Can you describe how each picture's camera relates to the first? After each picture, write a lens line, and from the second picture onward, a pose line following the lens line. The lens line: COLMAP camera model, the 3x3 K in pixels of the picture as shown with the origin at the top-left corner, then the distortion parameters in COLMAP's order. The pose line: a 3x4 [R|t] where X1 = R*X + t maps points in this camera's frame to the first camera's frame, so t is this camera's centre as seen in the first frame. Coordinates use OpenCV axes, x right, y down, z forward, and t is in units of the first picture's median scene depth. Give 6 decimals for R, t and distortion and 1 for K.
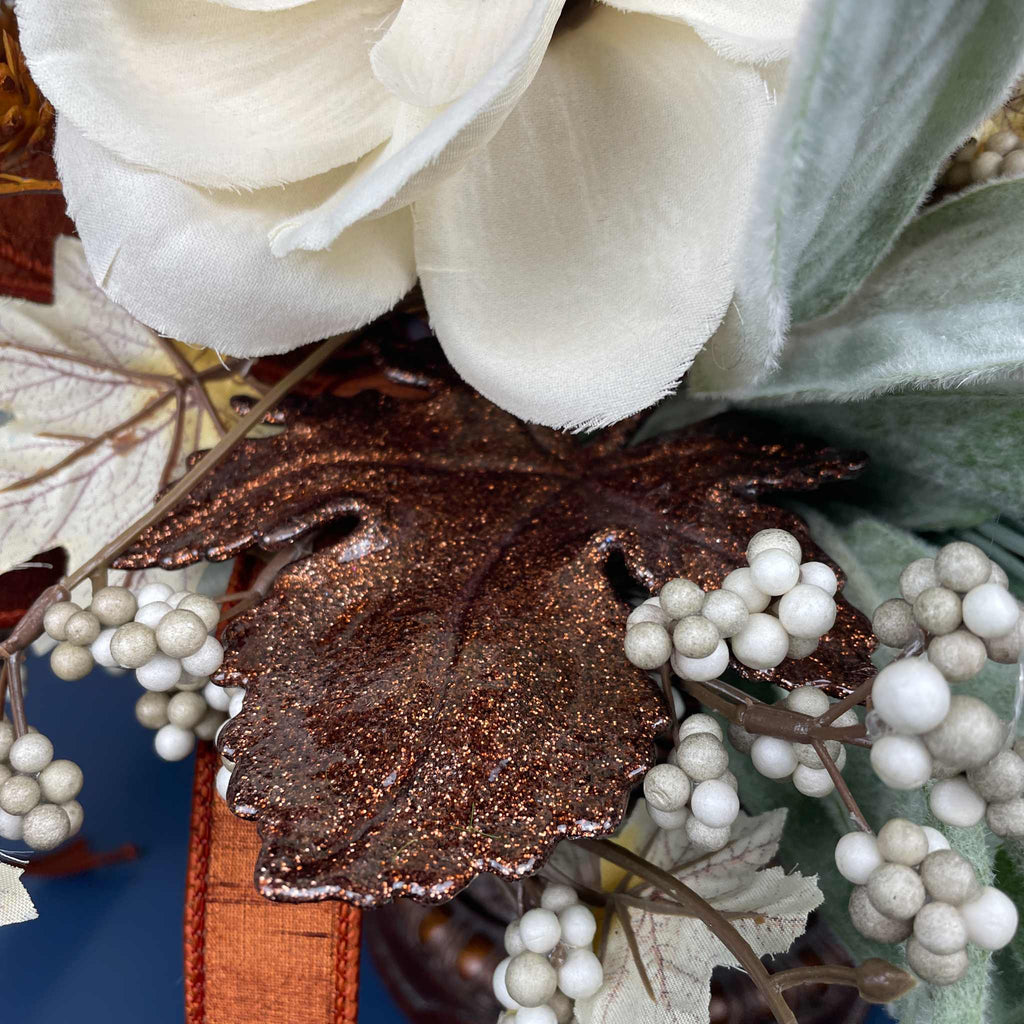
lens RADIAL K [[1068.0, 0, 512.0], [0, 1068.0, 512.0], [0, 0, 1]] dist [0.100481, -0.243025]
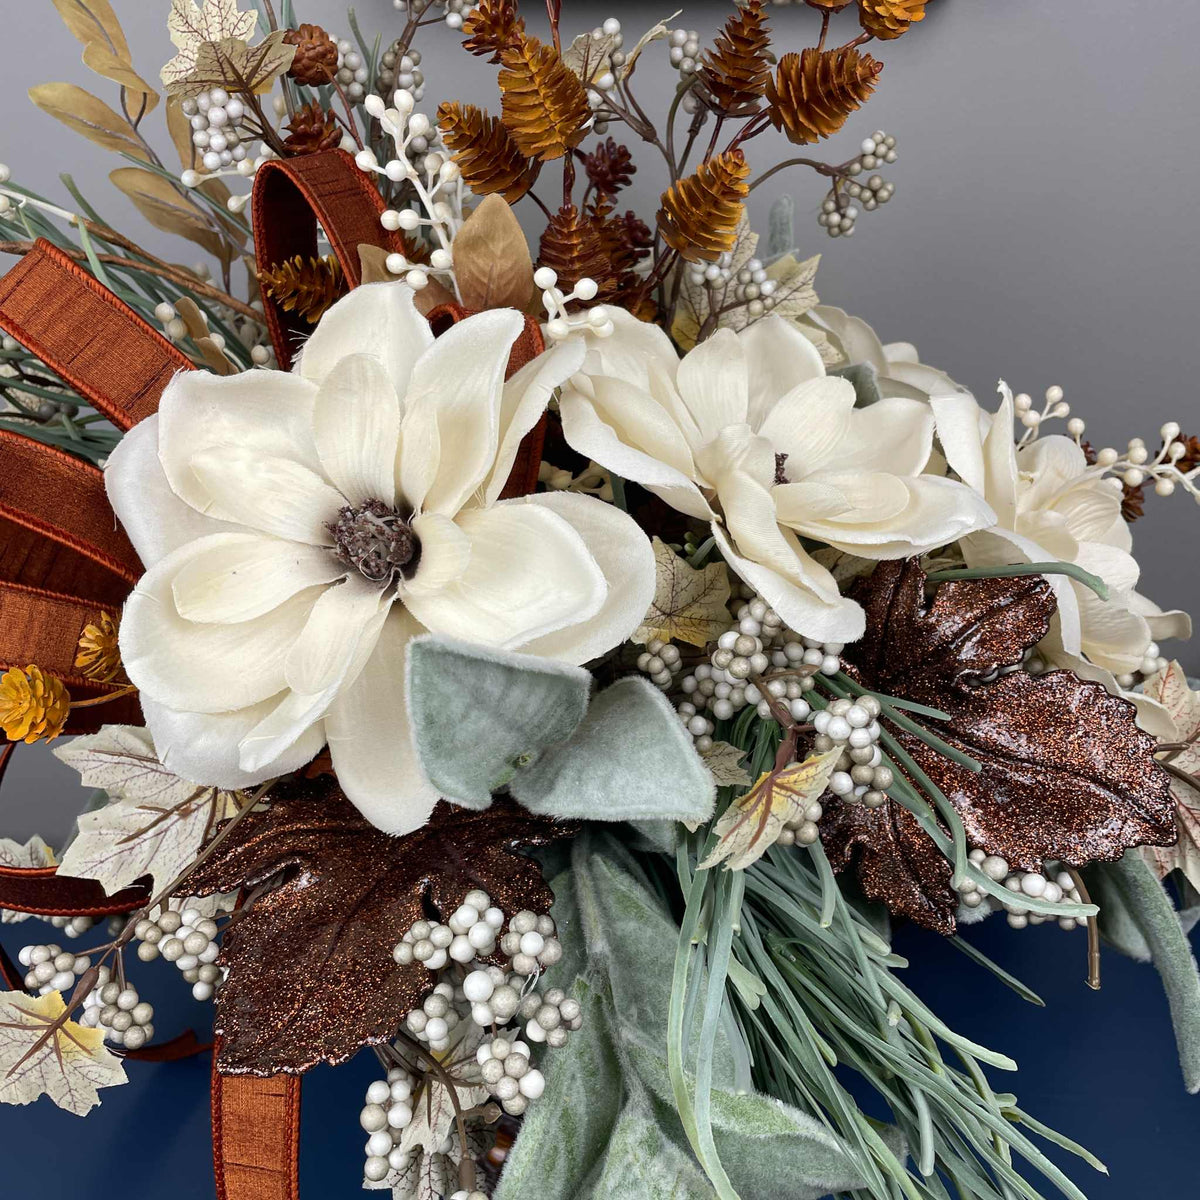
lens RADIAL K [[1224.1, 0, 596.2], [0, 1224.1, 589.3], [0, 0, 1]] dist [0.084954, -0.136020]
pose [[0.995219, -0.025273, -0.094345, 0.591349], [0.021420, 0.998903, -0.041635, -0.381228], [0.095294, 0.039415, 0.994669, -1.115735]]
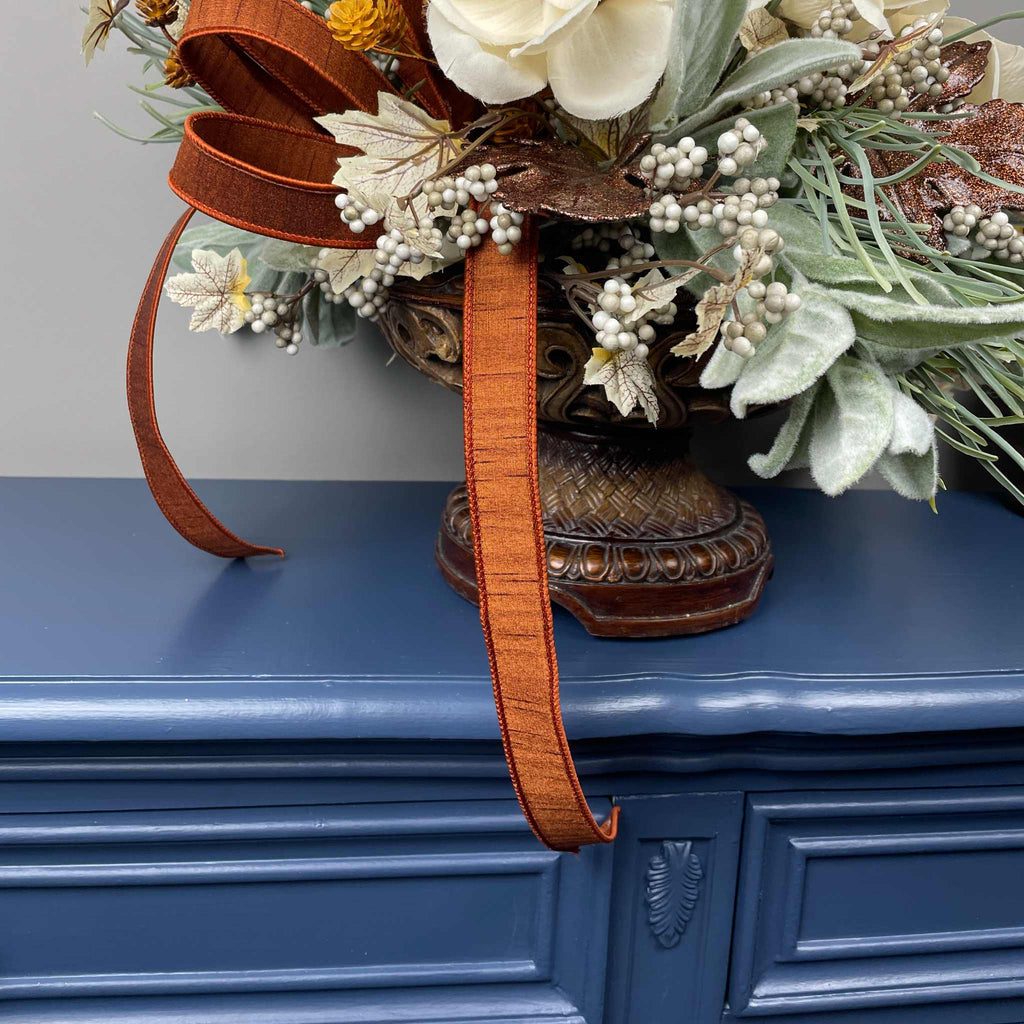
lens RADIAL K [[1039.4, 0, 514.2], [0, 1039.4, 326.8], [0, 0, 1]] dist [0.099710, -0.153733]
pose [[0.994486, -0.007171, 0.104627, -0.449753], [0.036305, 0.959510, -0.279326, 1.095895], [-0.098388, 0.281584, 0.954479, -1.319686]]
